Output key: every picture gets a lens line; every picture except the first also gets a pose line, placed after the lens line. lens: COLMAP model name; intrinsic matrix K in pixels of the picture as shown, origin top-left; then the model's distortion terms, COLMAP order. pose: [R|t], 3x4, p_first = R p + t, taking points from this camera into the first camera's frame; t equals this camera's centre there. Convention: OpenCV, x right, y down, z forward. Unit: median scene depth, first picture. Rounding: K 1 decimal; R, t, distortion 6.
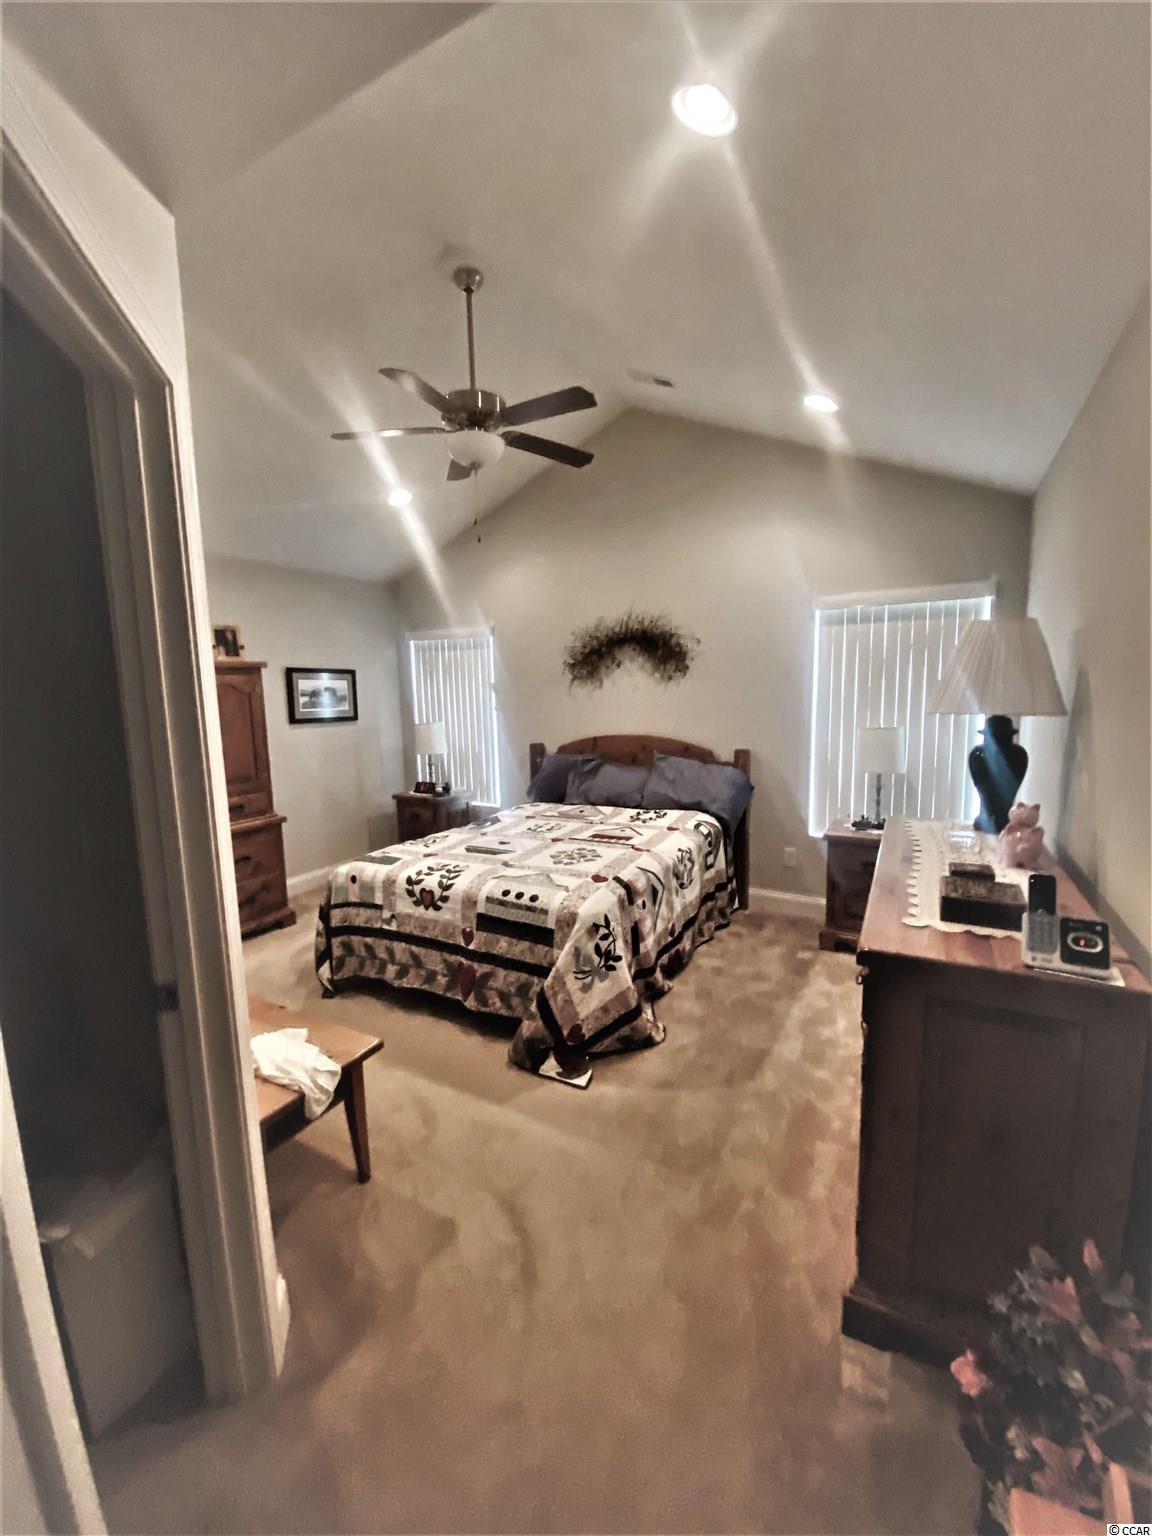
lens RADIAL K [[611.8, 0, 576.0], [0, 611.8, 768.0], [0, 0, 1]] dist [0.064604, -0.045891]
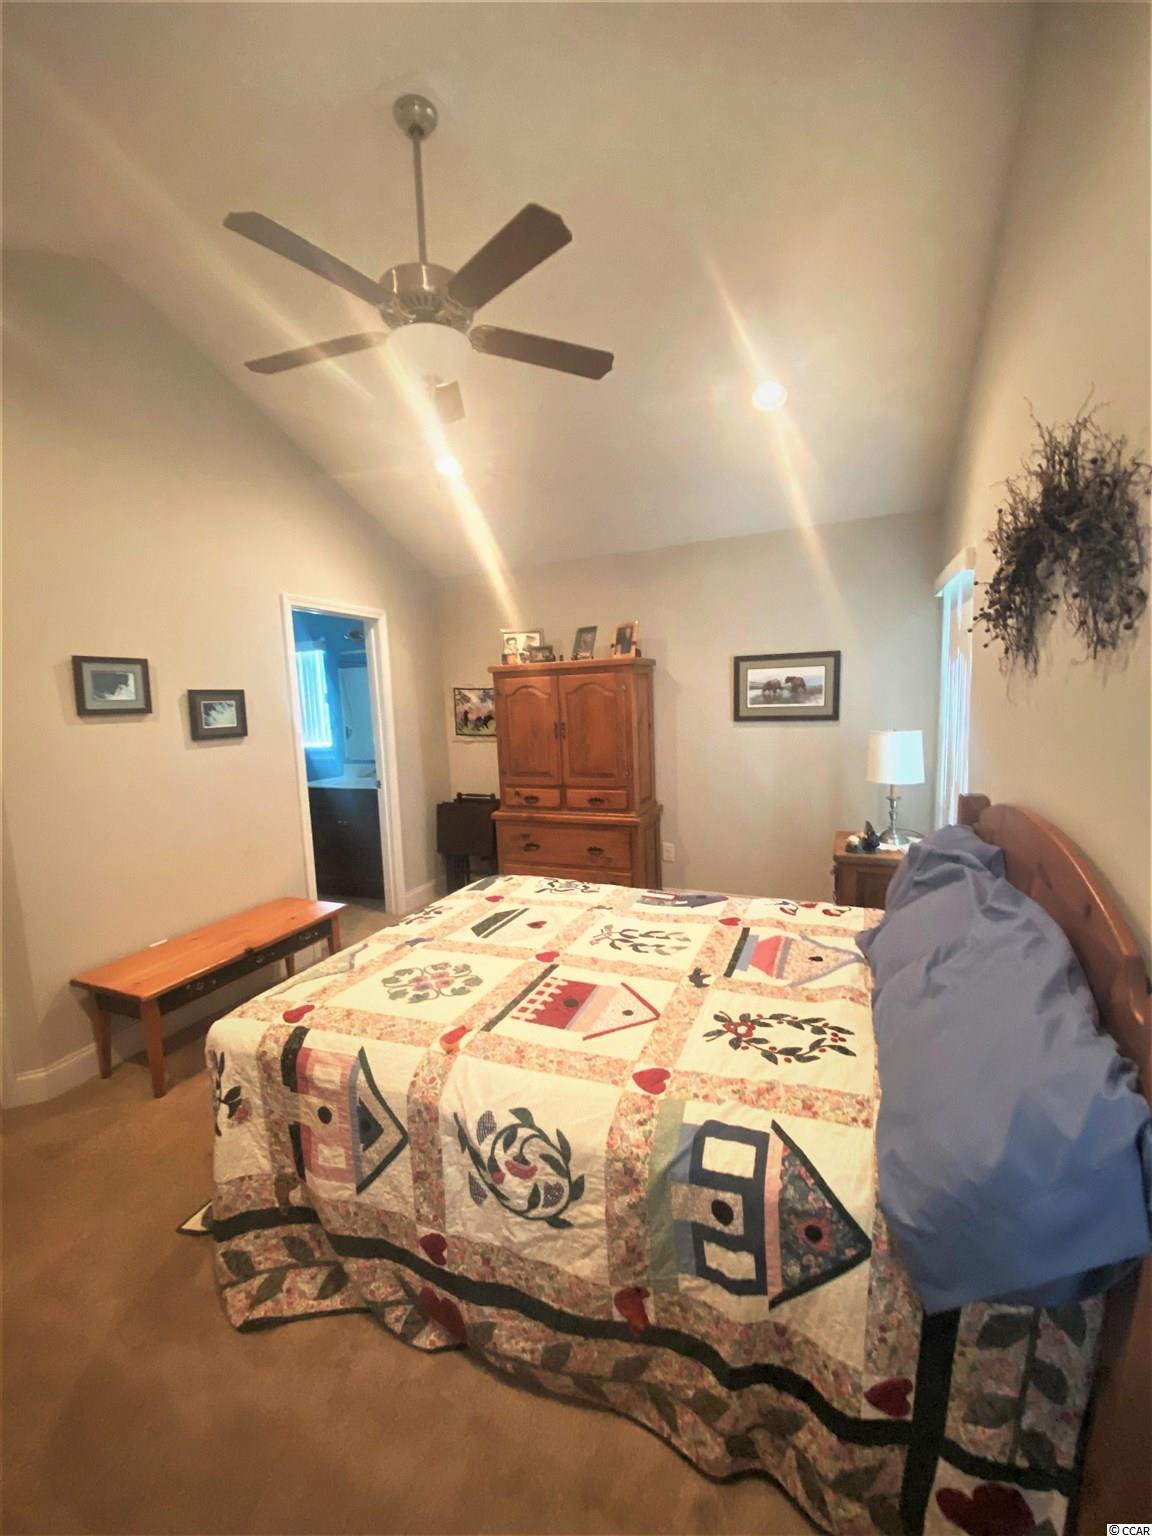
lens RADIAL K [[611.8, 0, 576.0], [0, 611.8, 768.0], [0, 0, 1]] dist [0.064604, -0.045891]
pose [[0.114404, 0.137711, -0.983843, 0.453217], [-0.093693, 0.987427, 0.127318, -0.117084], [0.989006, 0.077614, 0.125868, 0.827600]]
